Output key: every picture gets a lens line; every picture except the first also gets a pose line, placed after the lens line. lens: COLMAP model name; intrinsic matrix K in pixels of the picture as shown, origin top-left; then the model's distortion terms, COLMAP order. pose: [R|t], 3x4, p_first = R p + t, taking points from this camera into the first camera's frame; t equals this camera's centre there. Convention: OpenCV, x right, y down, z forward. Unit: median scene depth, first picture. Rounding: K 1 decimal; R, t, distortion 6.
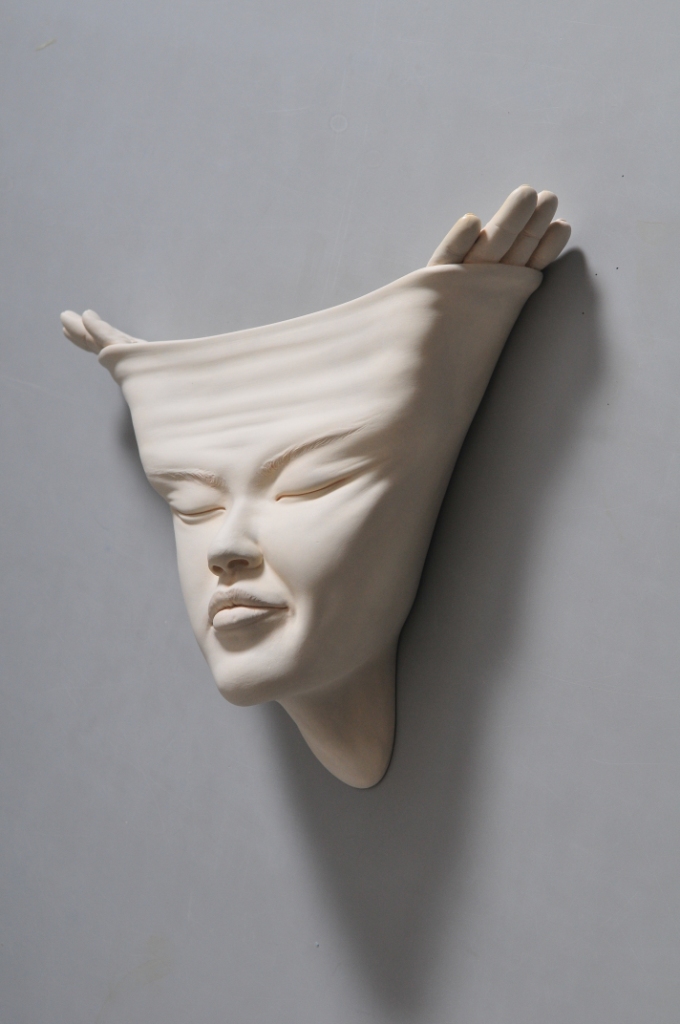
lens RADIAL K [[2390.3, 0, 339.9], [0, 2390.3, 509.8], [0, 0, 1]] dist [0.147119, 0.000000]
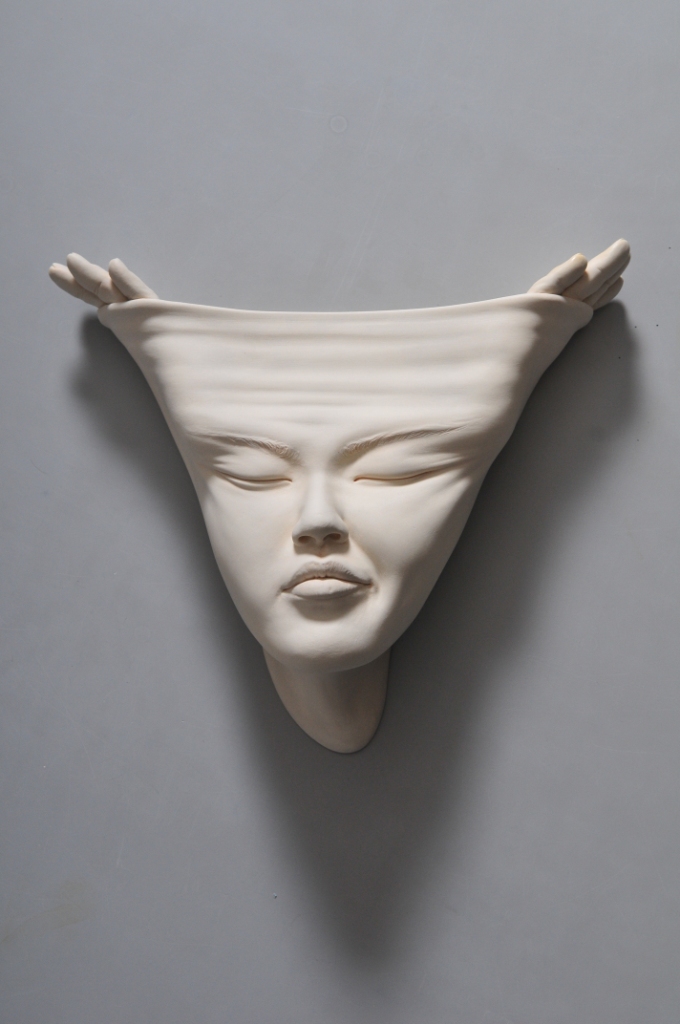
lens RADIAL K [[1745.2, 0, 339.7], [0, 1745.2, 516.3], [0, 0, 1]] dist [0.128894, 0.000000]
pose [[0.816536, 0.124321, 0.563750, -0.470986], [-0.132861, 0.990792, -0.026058, 0.032924], [-0.561798, -0.053624, 0.825534, 0.372355]]
